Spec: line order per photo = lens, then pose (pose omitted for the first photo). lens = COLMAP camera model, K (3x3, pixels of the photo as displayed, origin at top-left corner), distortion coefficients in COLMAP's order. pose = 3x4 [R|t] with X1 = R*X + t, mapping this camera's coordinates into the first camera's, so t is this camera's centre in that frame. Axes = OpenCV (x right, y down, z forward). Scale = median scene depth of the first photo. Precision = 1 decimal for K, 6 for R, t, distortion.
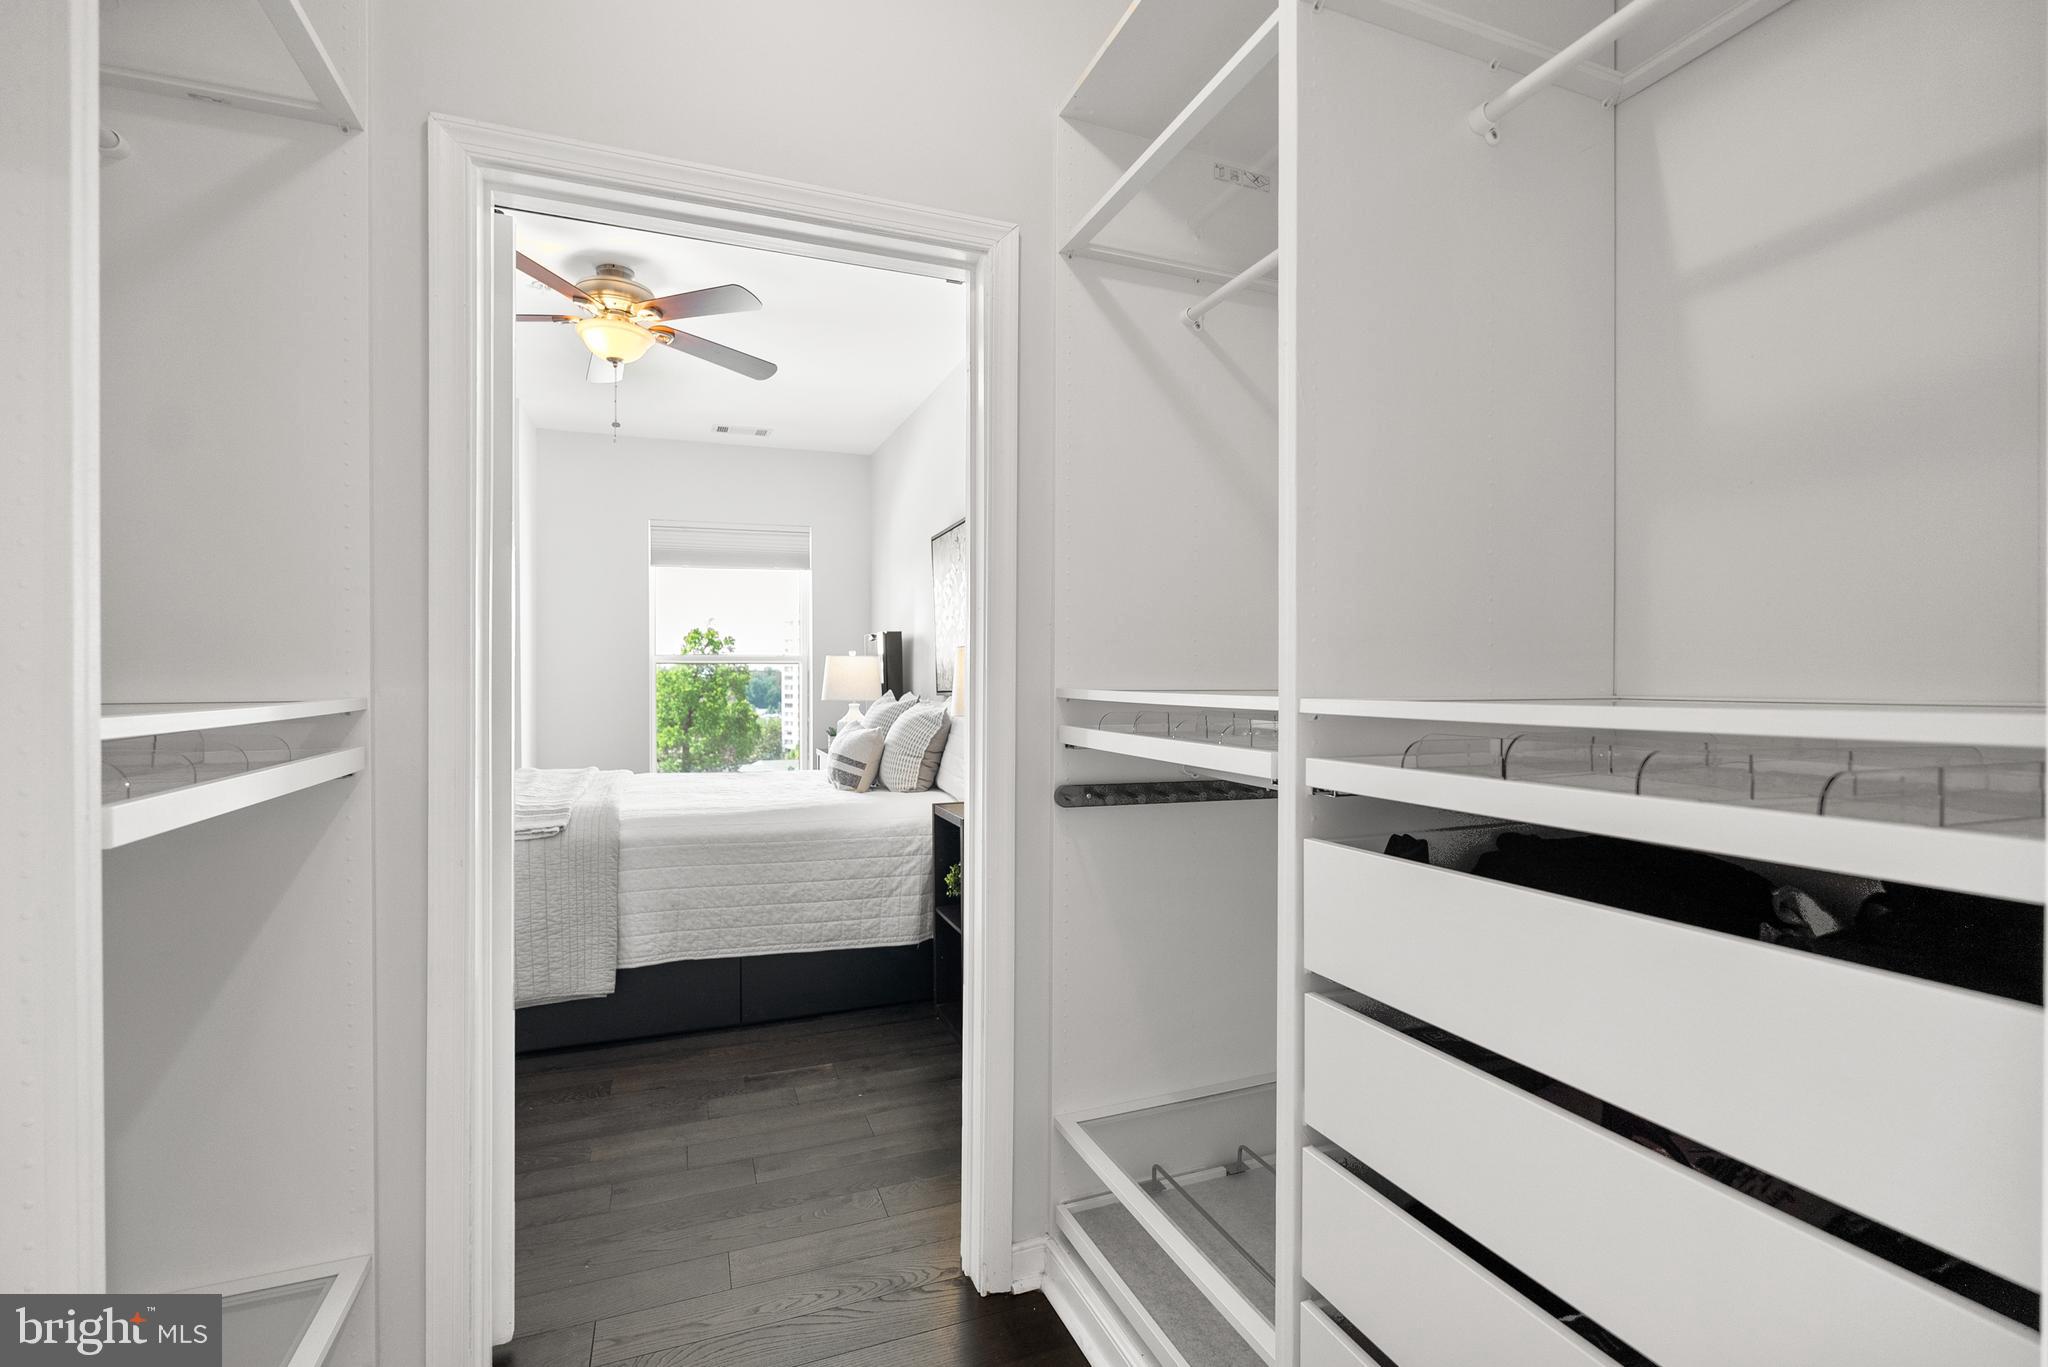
lens RADIAL K [[931.2, 0, 1030.3], [0, 931.2, 670.5], [0, 0, 1]] dist [-0.002632, 0.000193]
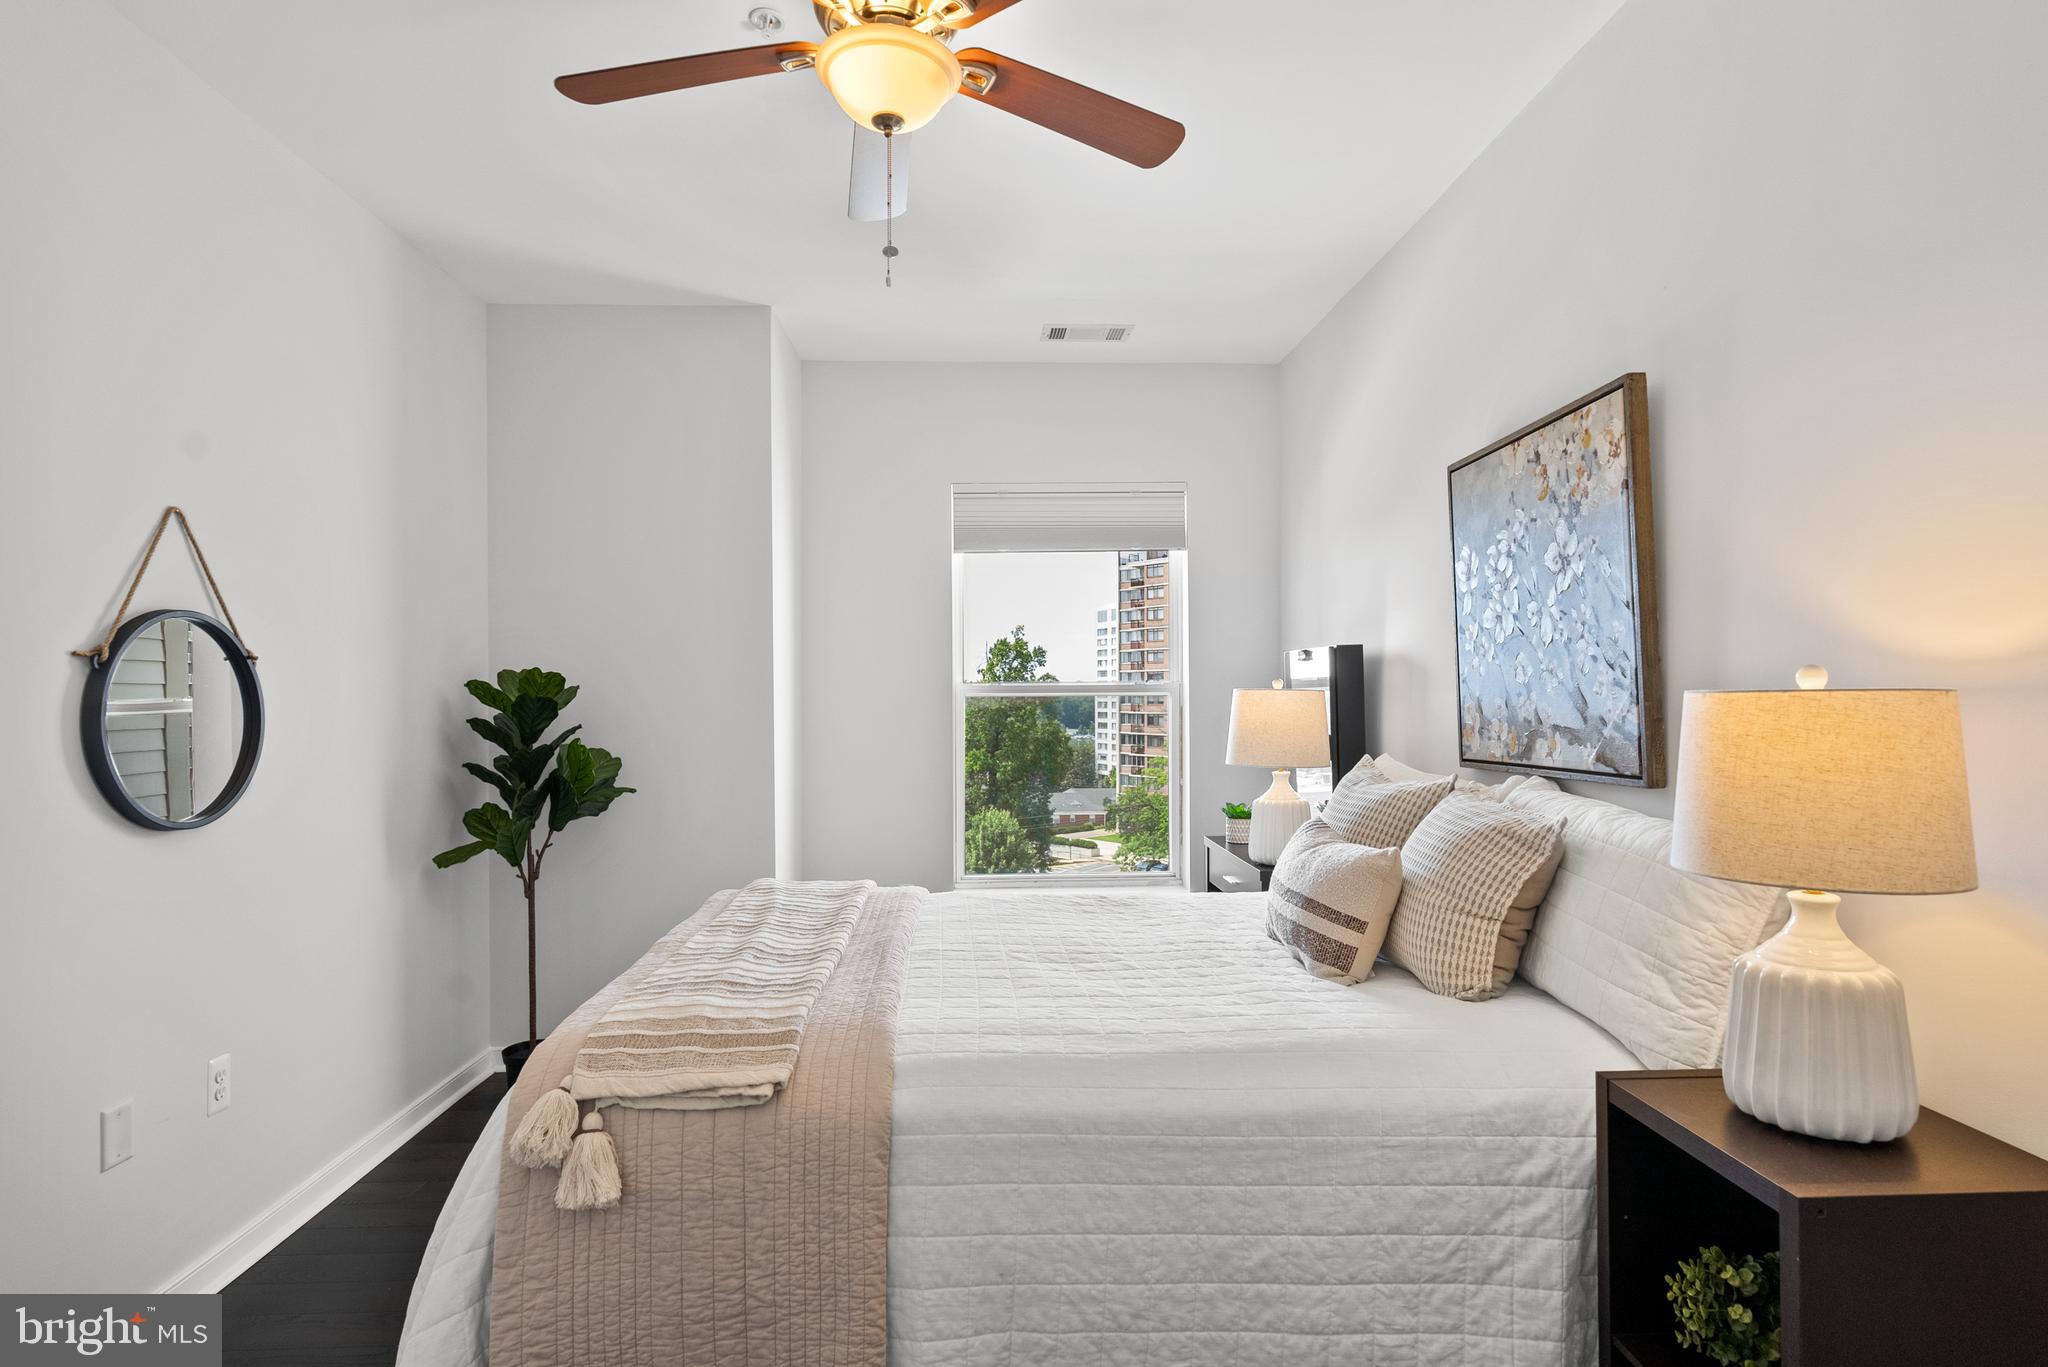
lens RADIAL K [[1078.9, 0, 1024.0], [0, 1078.9, 683.5], [0, 0, 1]] dist [-0.001567, -0.000113]
pose [[0.947927, -0.005133, -0.318446, -0.167068], [0.005018, 0.999987, -0.001179, -0.024362], [0.318448, -0.000480, 0.947940, 0.412256]]
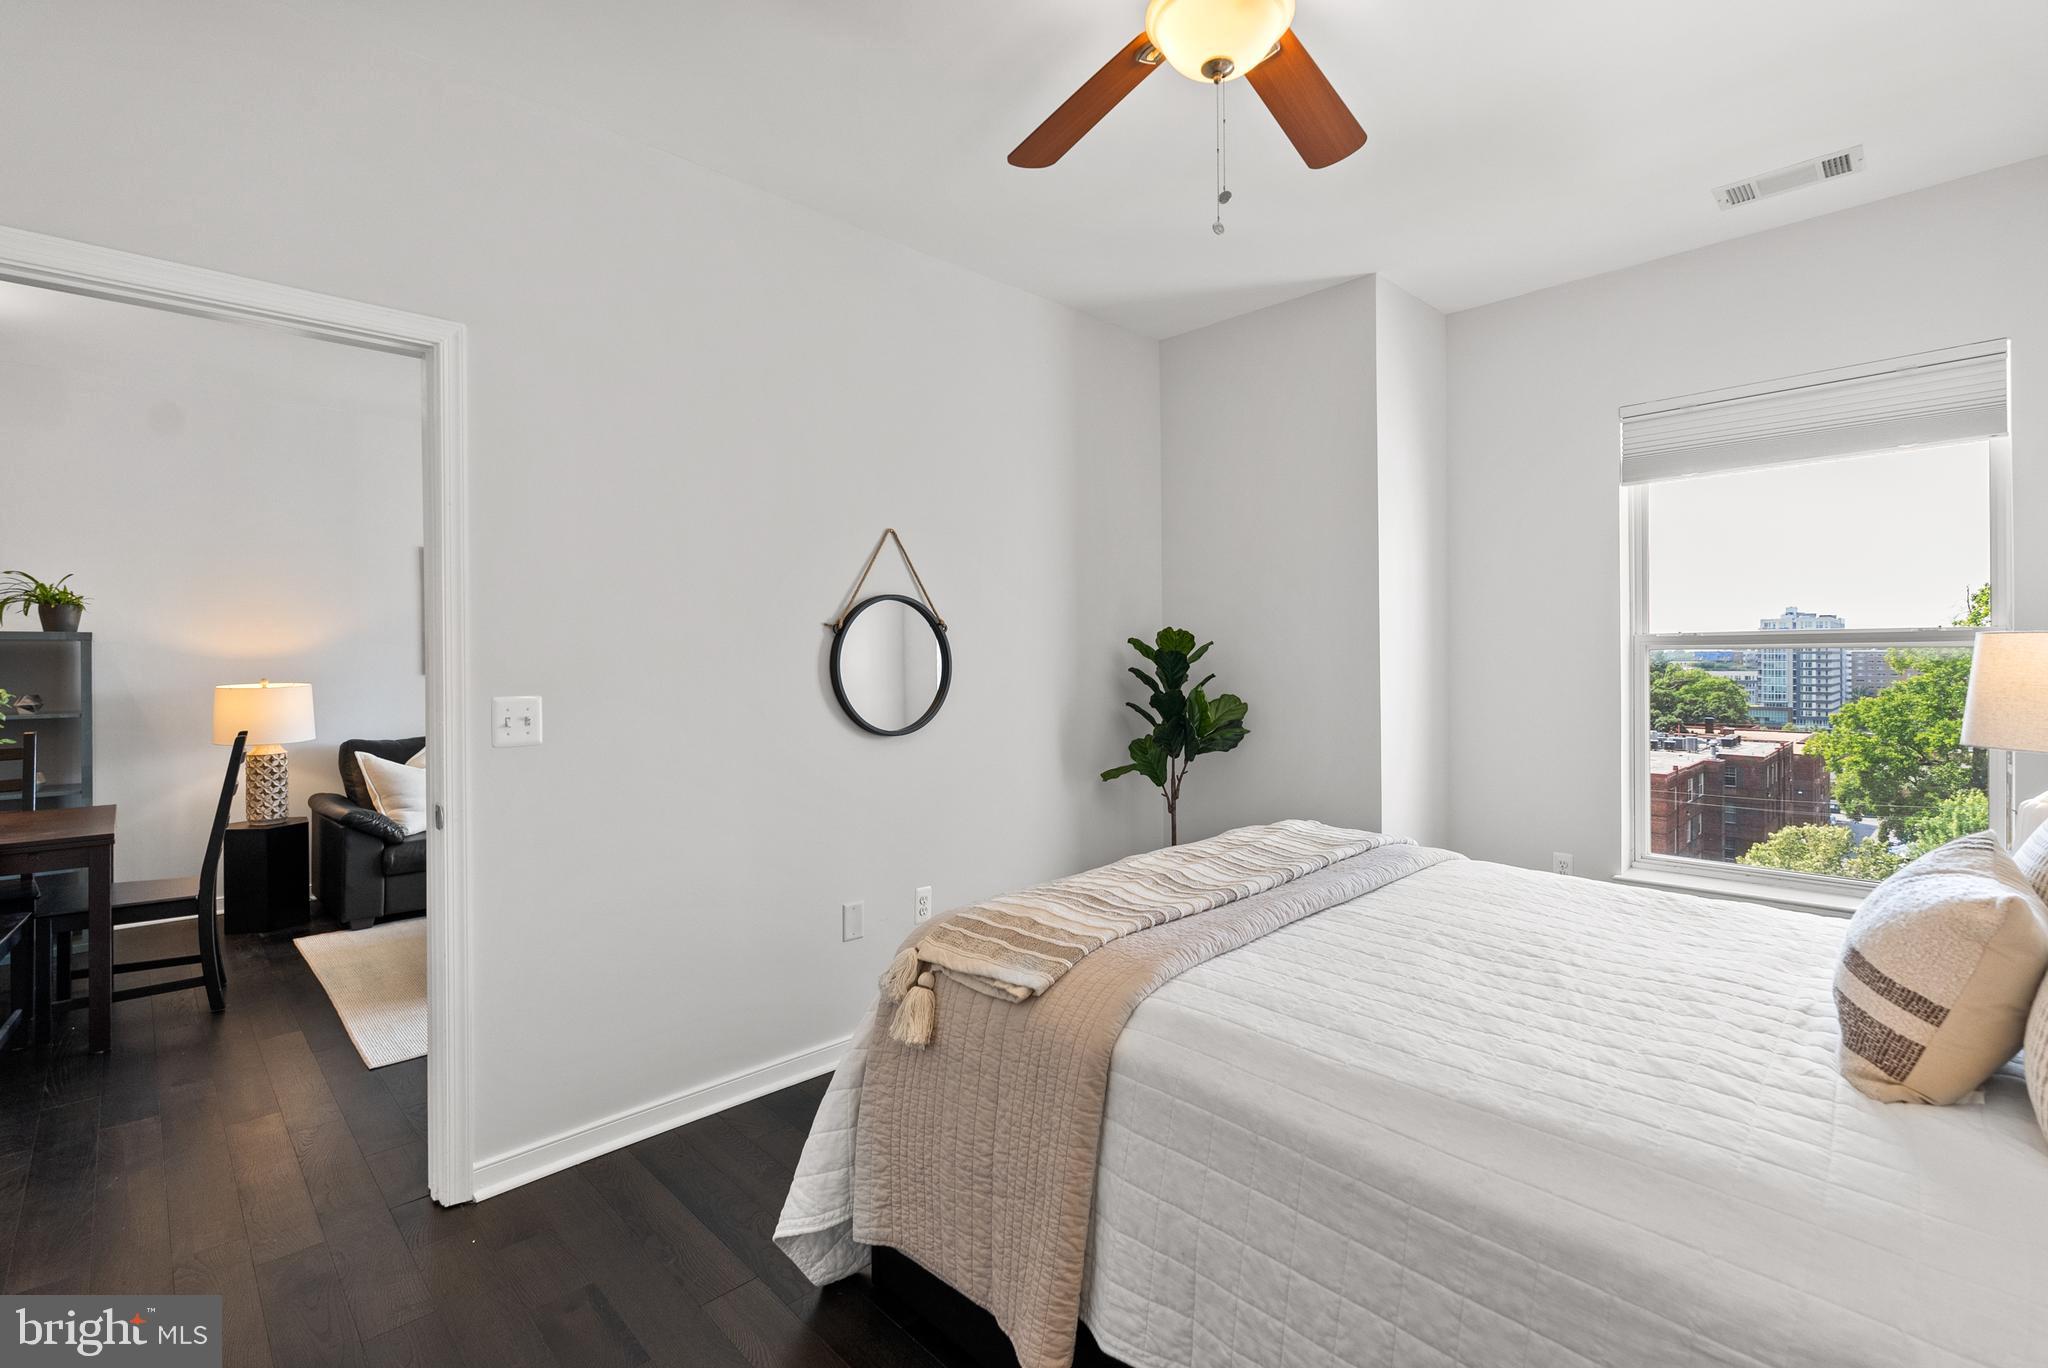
lens RADIAL K [[928.1, 0, 1016.2], [0, 928.1, 655.6], [0, 0, 1]] dist [-0.001144, 0.000204]
pose [[0.386430, -0.003023, -0.922314, -0.020011], [0.014030, 0.999898, 0.002601, -0.016295], [0.922212, -0.013946, 0.386433, 0.620687]]
